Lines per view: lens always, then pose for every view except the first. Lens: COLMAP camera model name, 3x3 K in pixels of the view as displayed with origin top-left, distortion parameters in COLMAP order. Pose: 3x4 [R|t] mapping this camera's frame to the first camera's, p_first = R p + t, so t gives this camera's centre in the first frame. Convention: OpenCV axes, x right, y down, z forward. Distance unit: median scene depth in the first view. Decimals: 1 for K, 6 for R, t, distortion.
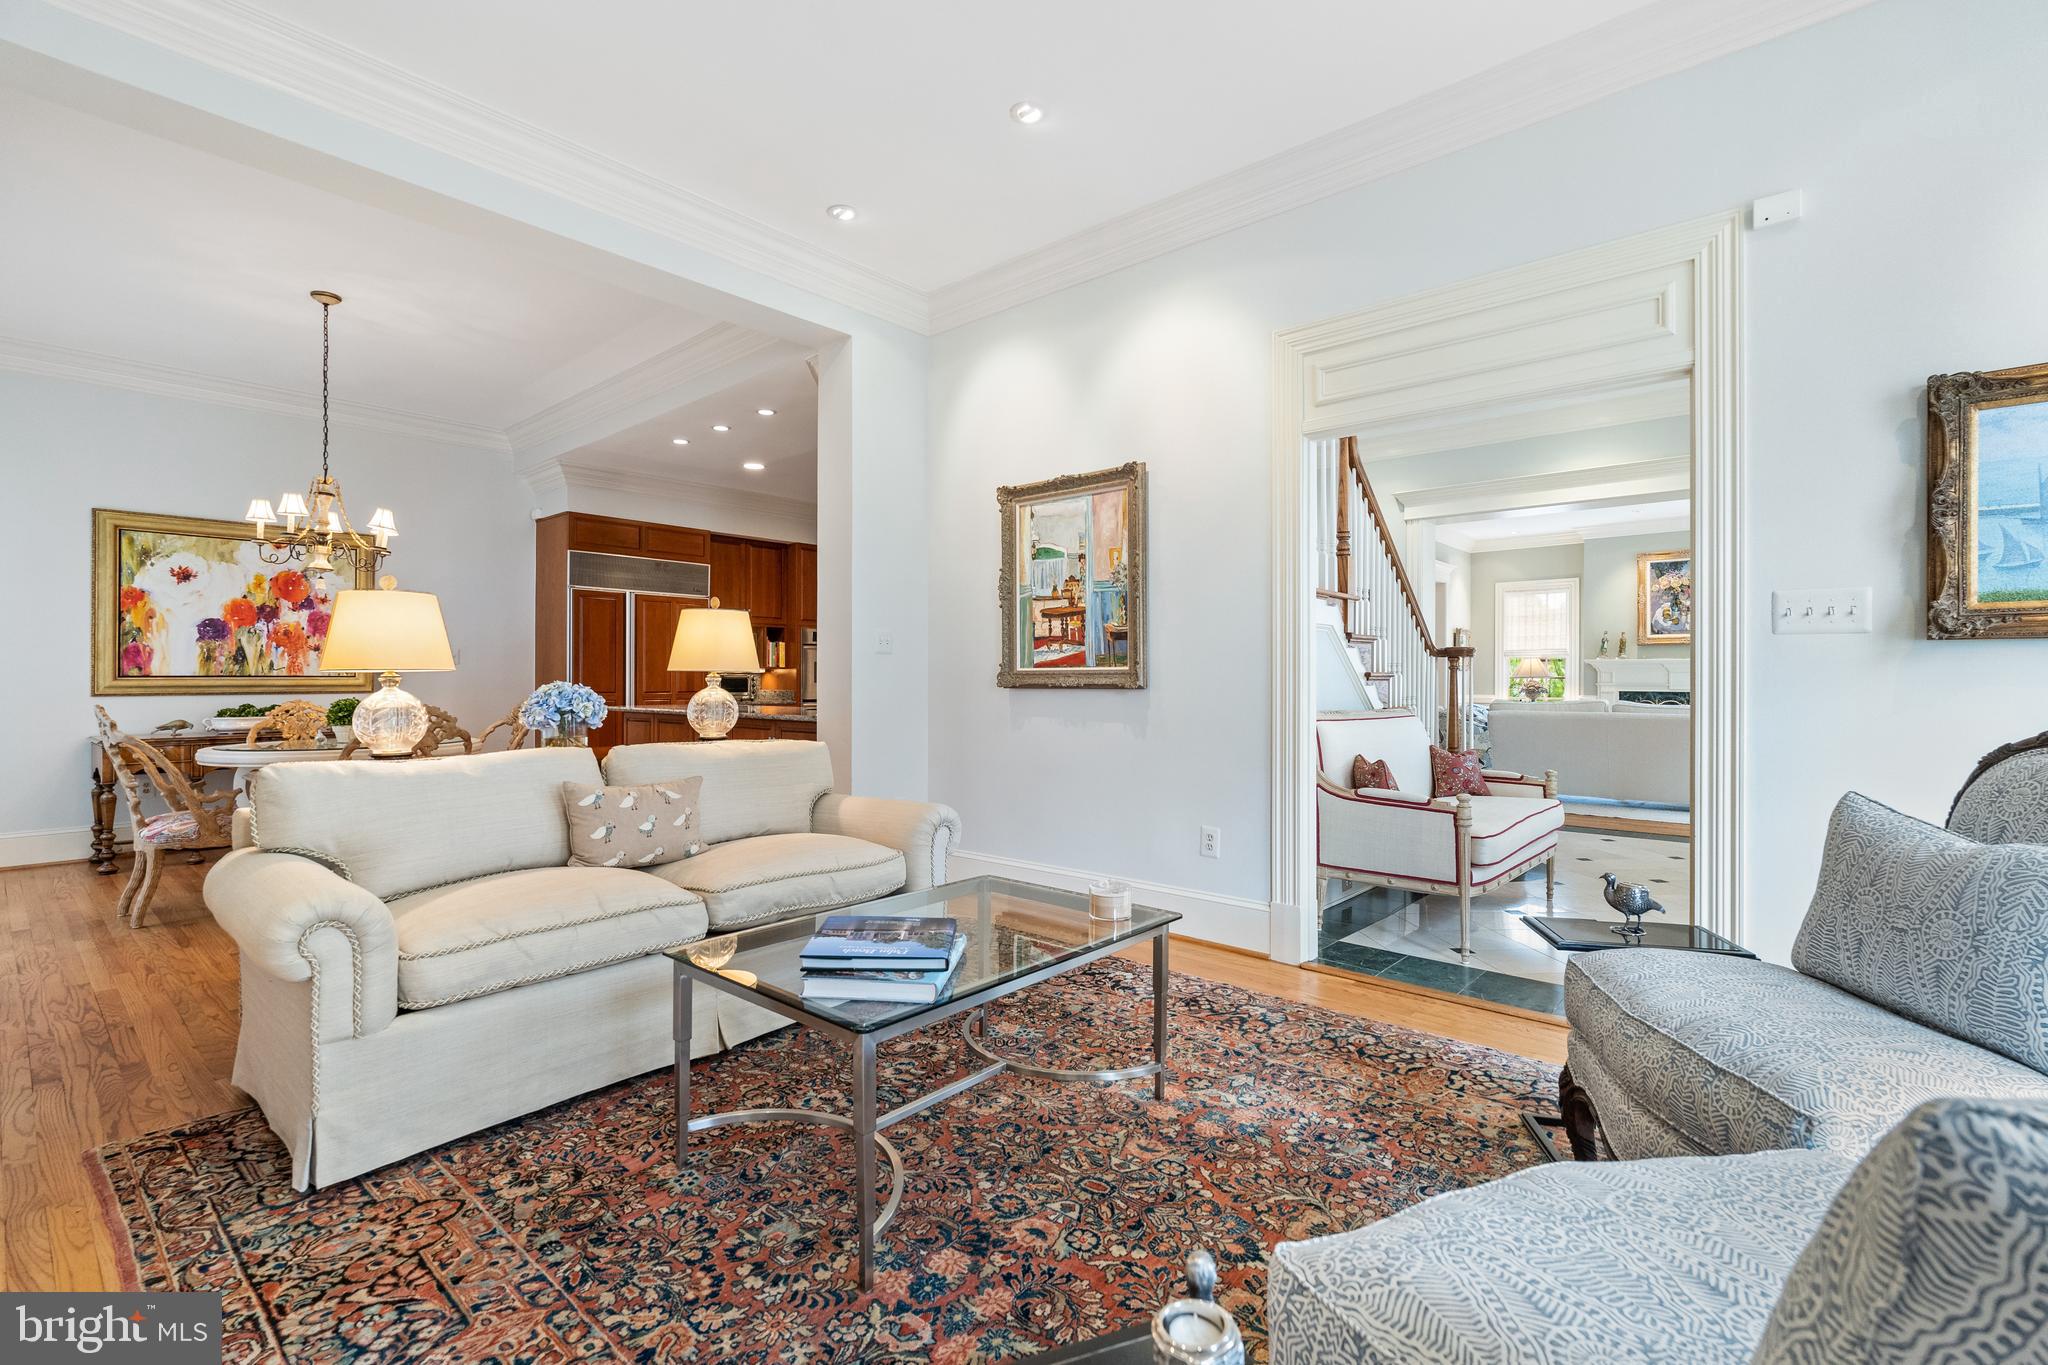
lens RADIAL K [[916.0, 0, 1021.8], [0, 916.0, 683.4], [0, 0, 1]] dist [-0.002156, 0.001152]
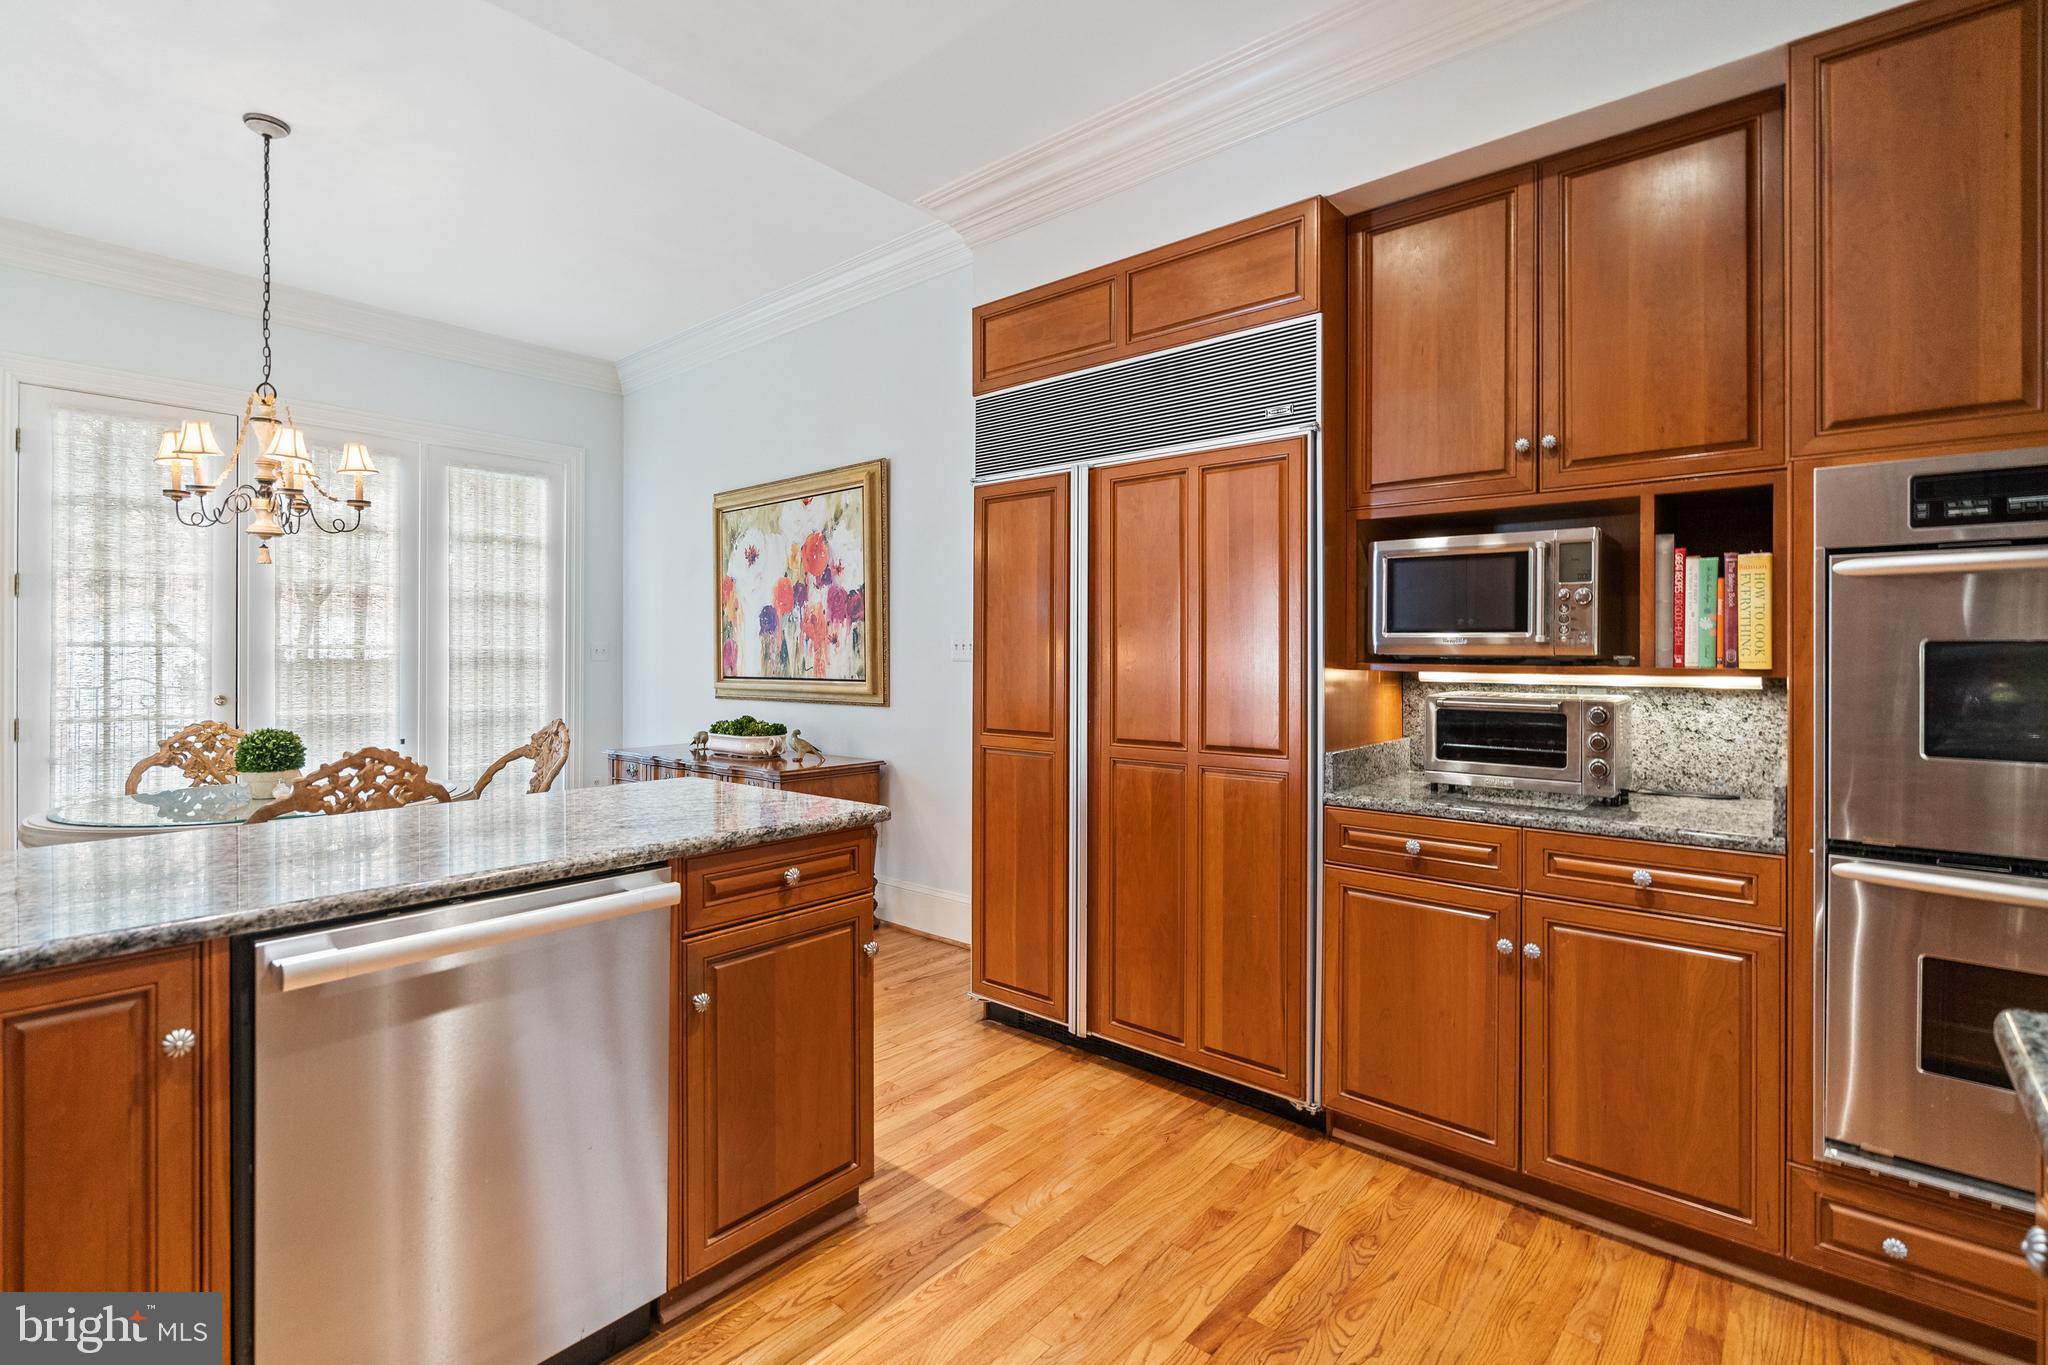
lens RADIAL K [[916.0, 0, 1027.6], [0, 916.0, 650.1], [0, 0, 1]] dist [-0.002156, 0.001152]
pose [[0.004335, -0.002146, -0.999988, -0.081934], [-0.004973, 0.999985, -0.002167, -0.030983], [0.999978, 0.004982, 0.004325, 1.193234]]
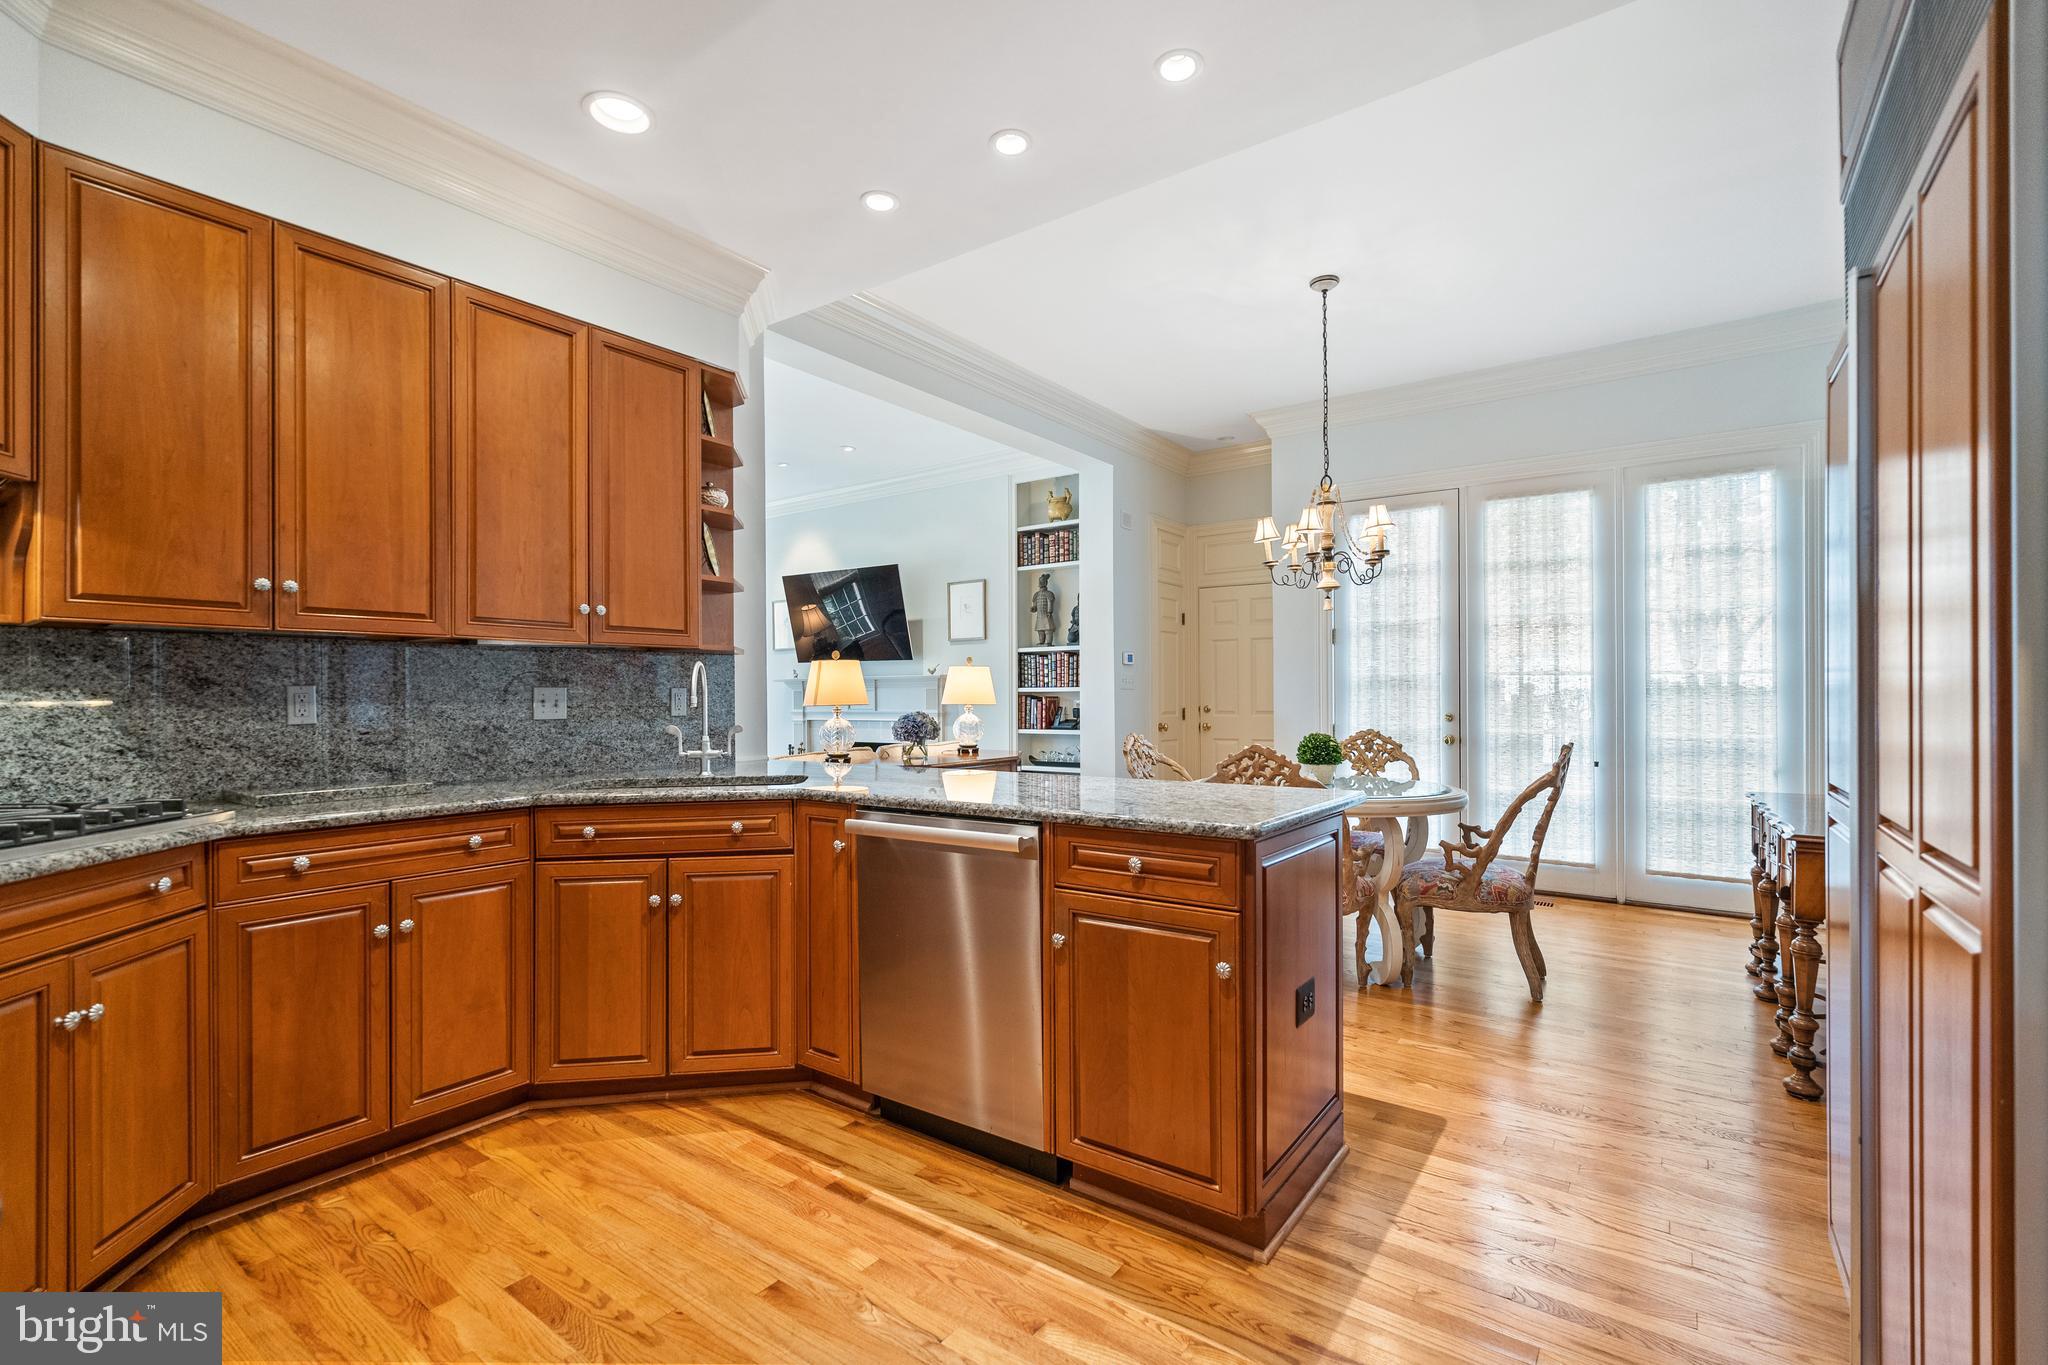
lens RADIAL K [[916.0, 0, 1020.9], [0, 916.0, 690.8], [0, 0, 1]] dist [-0.002156, 0.001152]
pose [[-0.995320, 0.007459, -0.096343, -0.303743], [0.007367, 0.999972, 0.001316, -0.020643], [0.096351, 0.000600, -0.995347, 1.432471]]
